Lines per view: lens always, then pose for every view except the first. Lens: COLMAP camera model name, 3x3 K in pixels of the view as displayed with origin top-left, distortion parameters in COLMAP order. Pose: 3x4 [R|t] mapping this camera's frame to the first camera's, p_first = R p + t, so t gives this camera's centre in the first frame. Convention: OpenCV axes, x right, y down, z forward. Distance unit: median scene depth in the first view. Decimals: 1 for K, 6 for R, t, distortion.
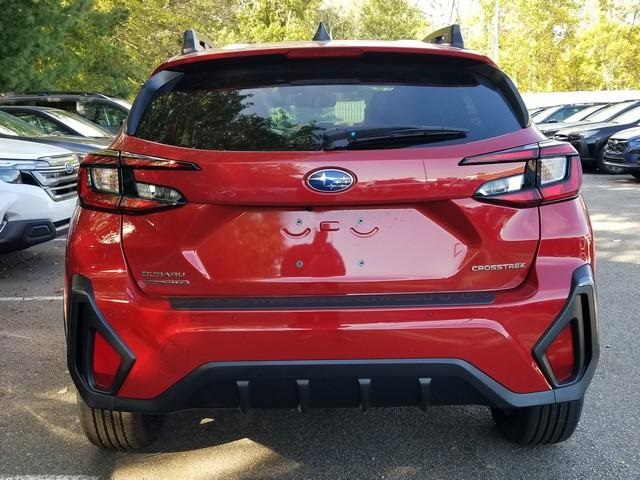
lens RADIAL K [[547.1, 0, 320.0], [0, 547.1, 240.0], [0, 0, 1]] dist [0.000306, -0.004729]
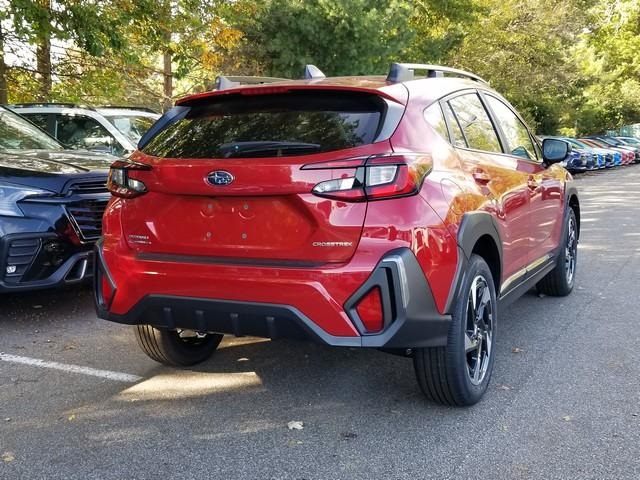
lens RADIAL K [[477.6, 0, 312.9], [0, 477.6, 232.9], [0, 0, 1]] dist [0.008311, 0.000650]
pose [[0.948744, 0.056910, -0.310879, 0.651255], [-0.061233, 0.998115, -0.004156, 0.028657], [0.310057, 0.022979, 0.950440, -0.160257]]
